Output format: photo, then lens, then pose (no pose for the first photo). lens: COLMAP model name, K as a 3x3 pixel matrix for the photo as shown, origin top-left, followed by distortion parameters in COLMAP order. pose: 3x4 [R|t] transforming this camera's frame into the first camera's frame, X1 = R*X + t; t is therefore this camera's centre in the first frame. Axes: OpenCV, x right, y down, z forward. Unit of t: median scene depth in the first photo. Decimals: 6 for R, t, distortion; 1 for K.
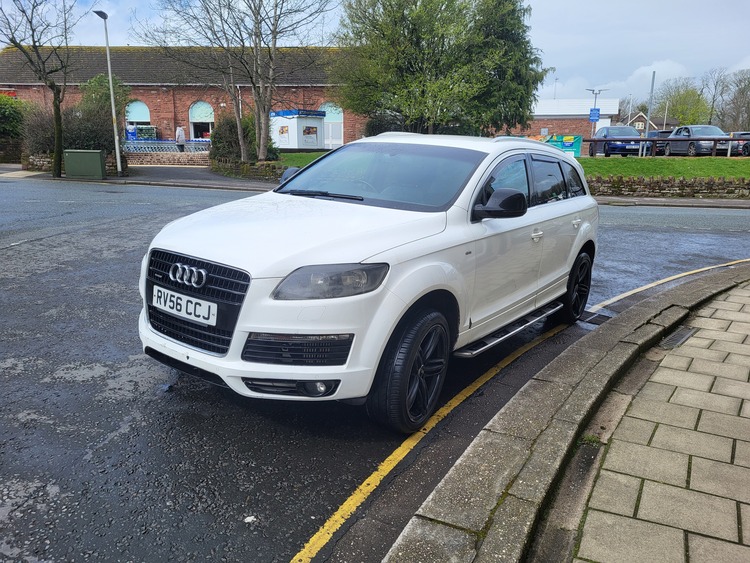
lens RADIAL K [[576.5, 0, 375.0], [0, 576.5, 281.5], [0, 0, 1]] dist [0.004588, -0.000622]
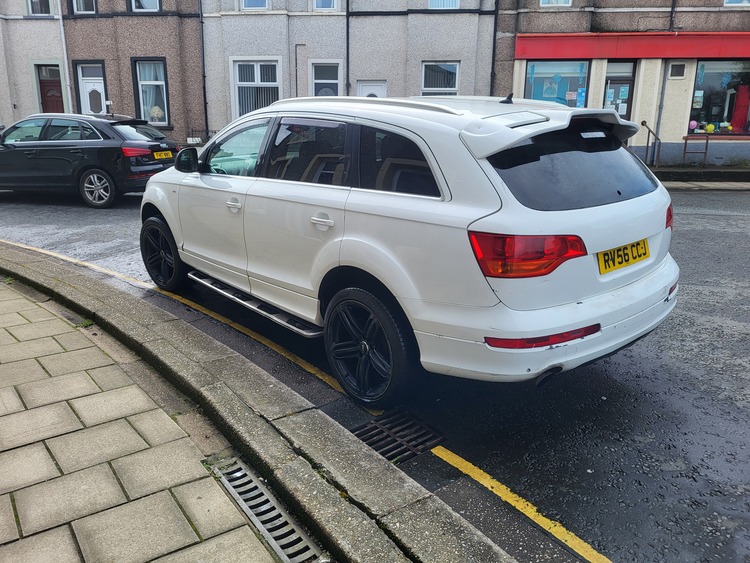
lens RADIAL K [[576.5, 0, 375.0], [0, 576.5, 281.5], [0, 0, 1]] dist [0.004588, -0.000622]
pose [[-0.229889, 0.225956, -0.946623, 1.092100], [-0.233065, 0.931589, 0.278968, -0.267582], [0.944898, 0.284757, -0.161500, 1.344404]]
